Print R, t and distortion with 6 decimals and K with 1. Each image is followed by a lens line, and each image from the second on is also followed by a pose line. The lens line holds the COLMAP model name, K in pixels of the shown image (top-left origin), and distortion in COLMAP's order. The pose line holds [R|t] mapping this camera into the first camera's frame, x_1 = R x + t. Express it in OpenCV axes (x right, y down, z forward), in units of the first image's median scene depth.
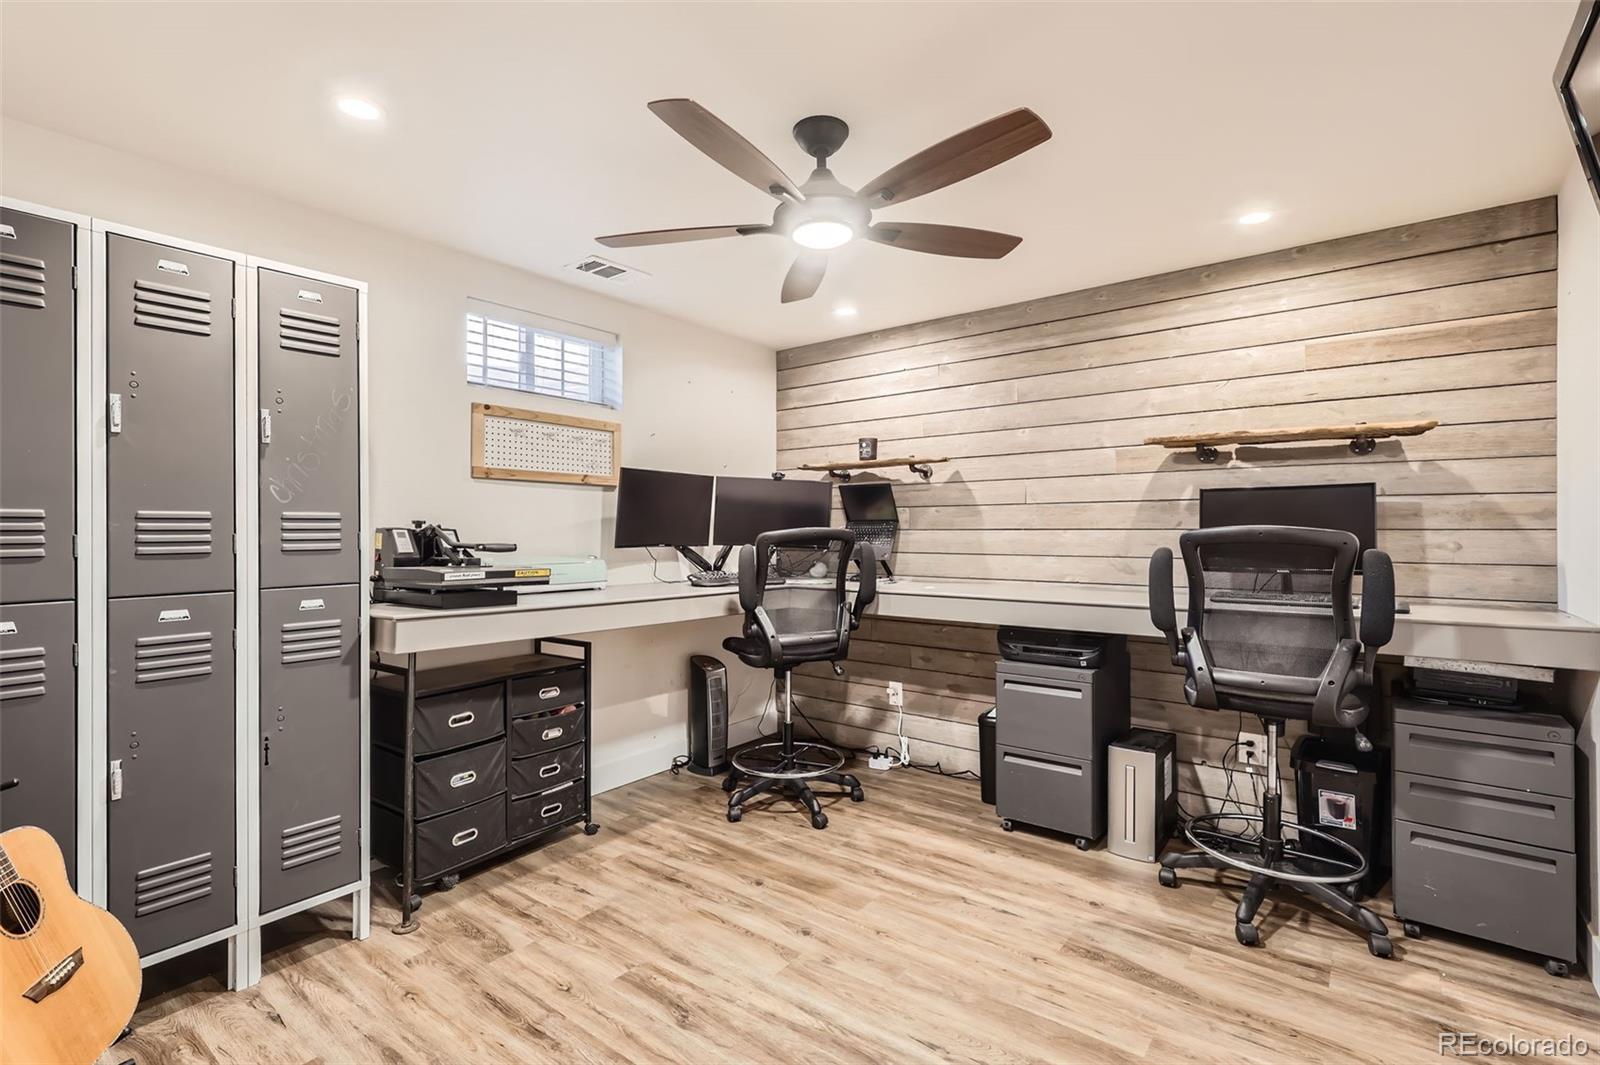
lens RADIAL K [[745.9, 0, 800.0], [0, 745.9, 532.5], [0, 0, 1]] dist [-0.000813, -0.000405]
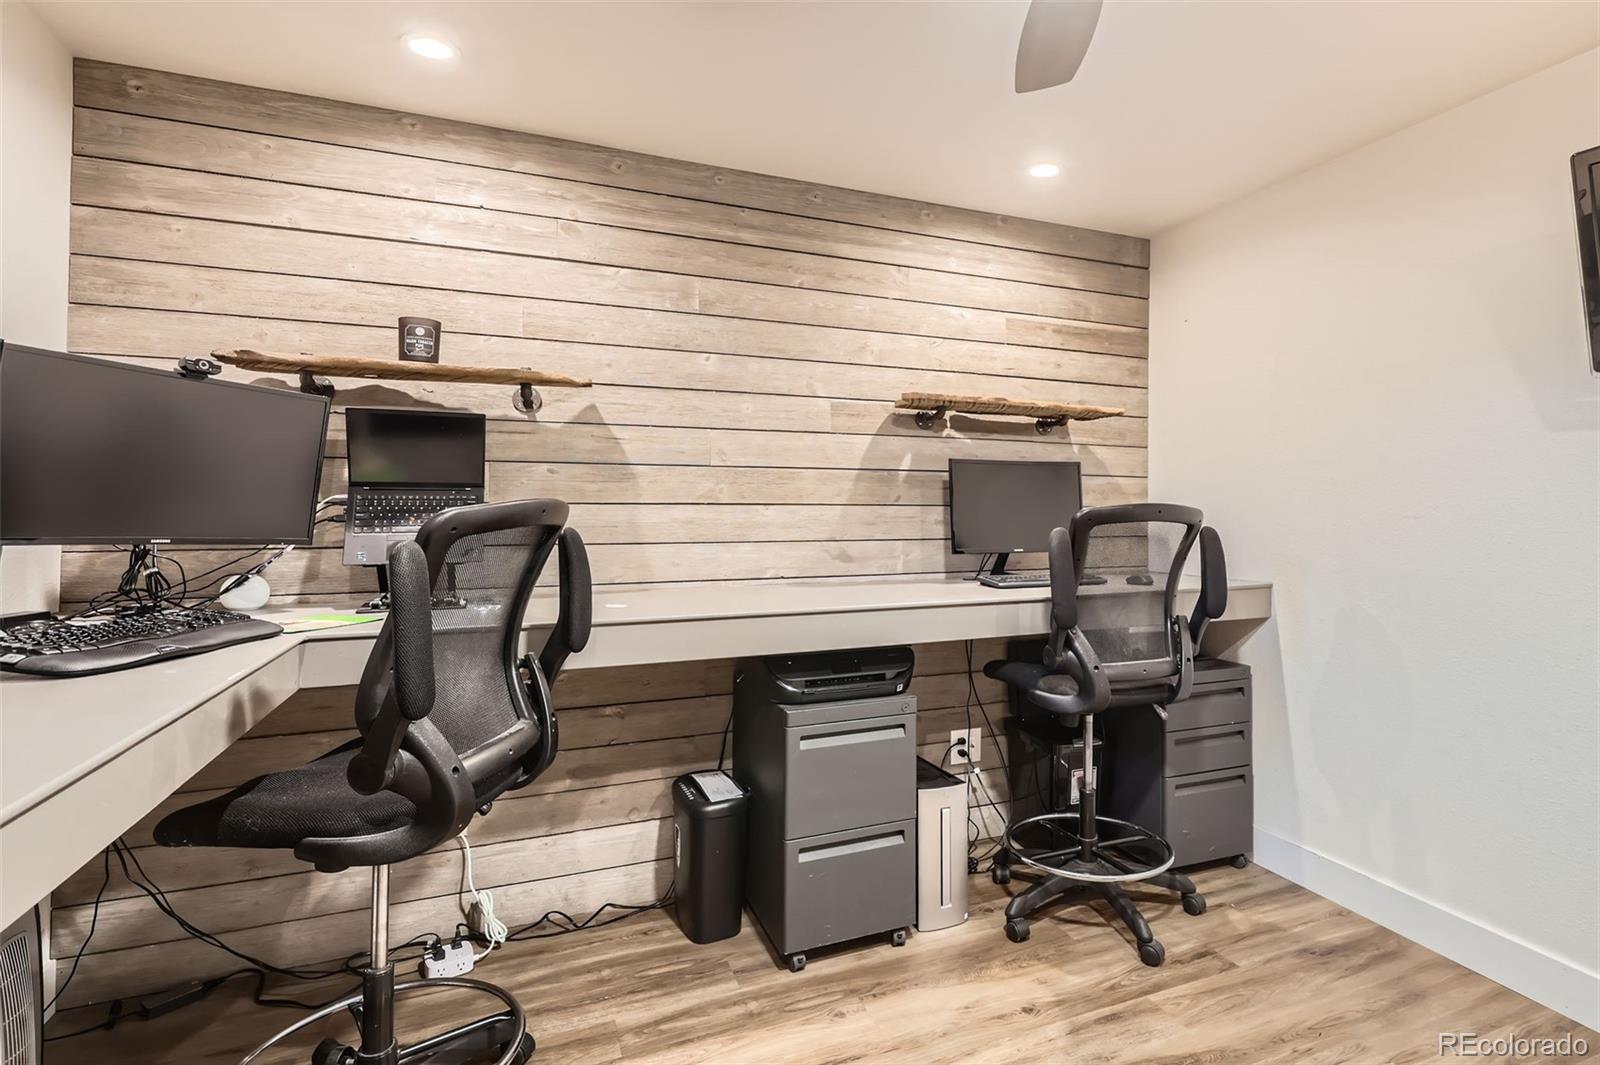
lens RADIAL K [[831.9, 0, 801.2], [0, 831.9, 496.9], [0, 0, 1]] dist [0.009104, -0.000871]
pose [[0.458476, 0.015934, 0.888564, -0.353912], [-0.000911, 0.999847, -0.017459, 0.002634], [-0.888706, 0.007195, 0.458420, 0.636590]]
